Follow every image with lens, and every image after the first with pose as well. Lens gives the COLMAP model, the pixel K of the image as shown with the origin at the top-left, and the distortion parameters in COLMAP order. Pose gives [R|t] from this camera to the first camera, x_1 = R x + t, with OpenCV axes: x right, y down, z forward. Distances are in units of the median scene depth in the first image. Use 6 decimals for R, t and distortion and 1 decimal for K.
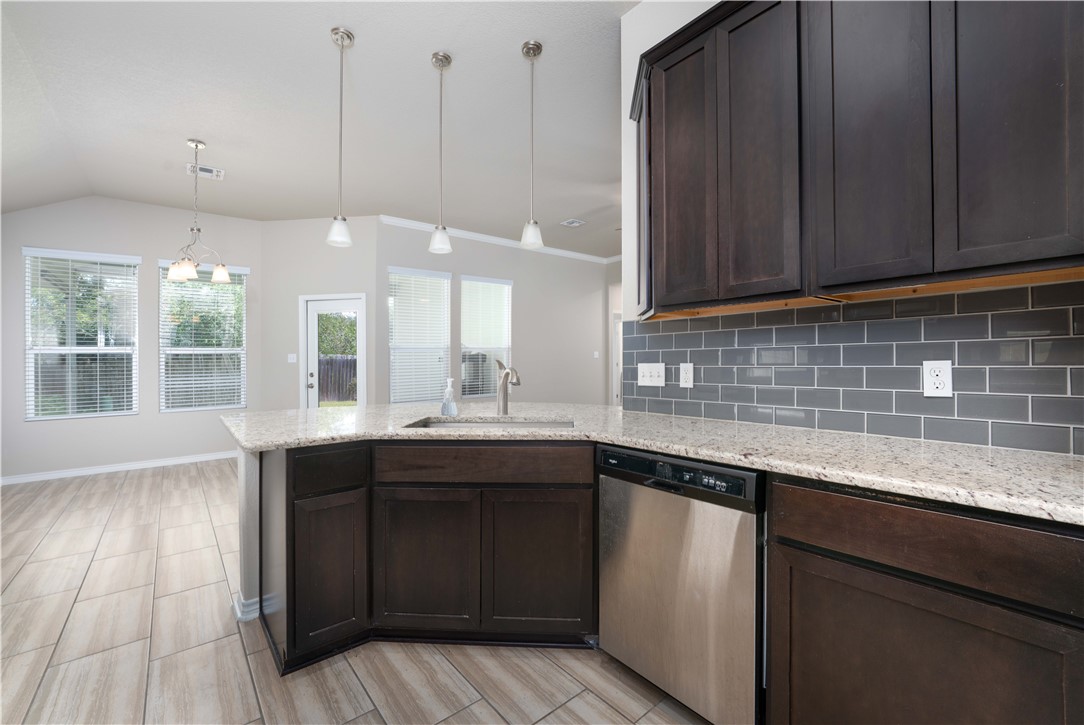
lens RADIAL K [[448.1, 0, 530.9], [0, 448.1, 361.3], [0, 0, 1]] dist [-0.009552, -0.000145]
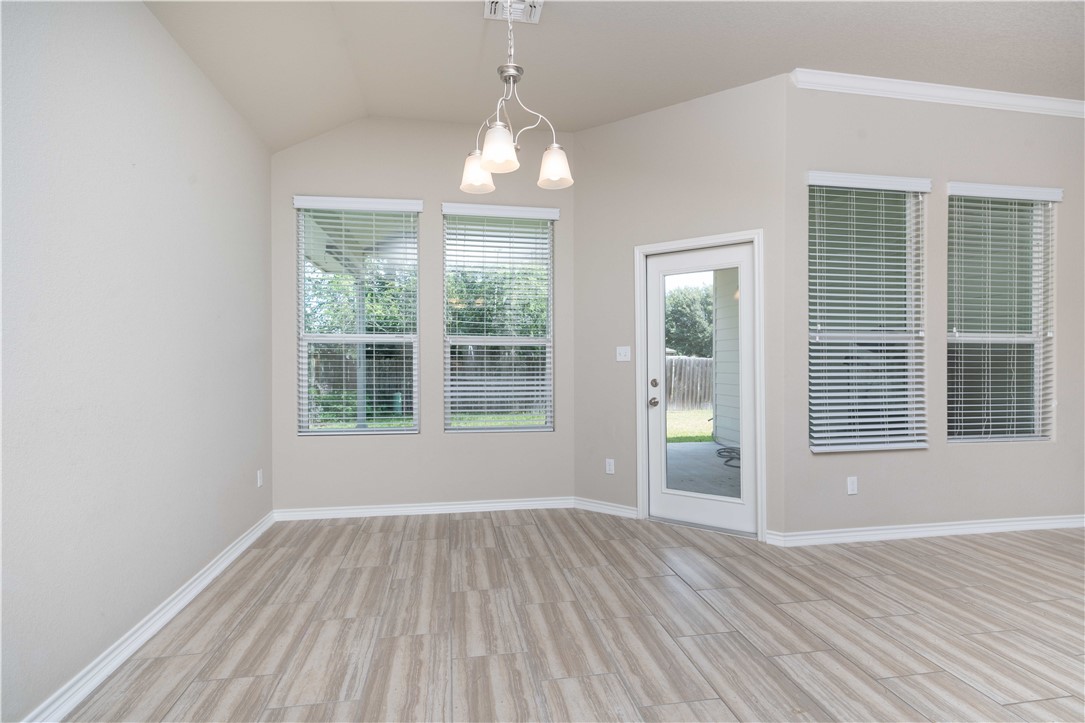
lens RADIAL K [[530.7, 0, 539.6], [0, 530.7, 363.2], [0, 0, 1]] dist [0.014778, 0.000064]
pose [[0.874636, 0.012955, -0.484608, -0.342875], [-0.013380, 0.999907, 0.002583, 0.006168], [0.484596, 0.004224, 0.874728, 0.390169]]
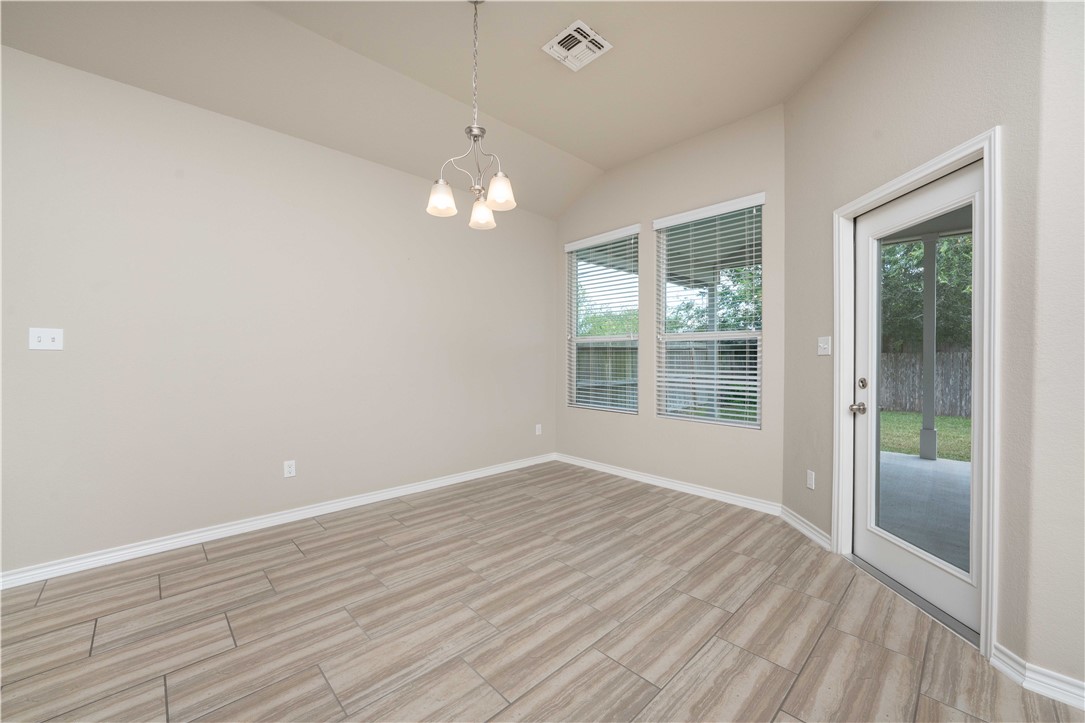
lens RADIAL K [[410.1, 0, 540.0], [0, 410.1, 362.8], [0, 0, 1]] dist [-0.008211, 0.000419]
pose [[0.084274, 0.024236, -0.996148, -0.141854], [-0.007131, 0.999693, 0.023719, 0.003984], [0.996417, 0.005105, 0.084421, 0.773598]]
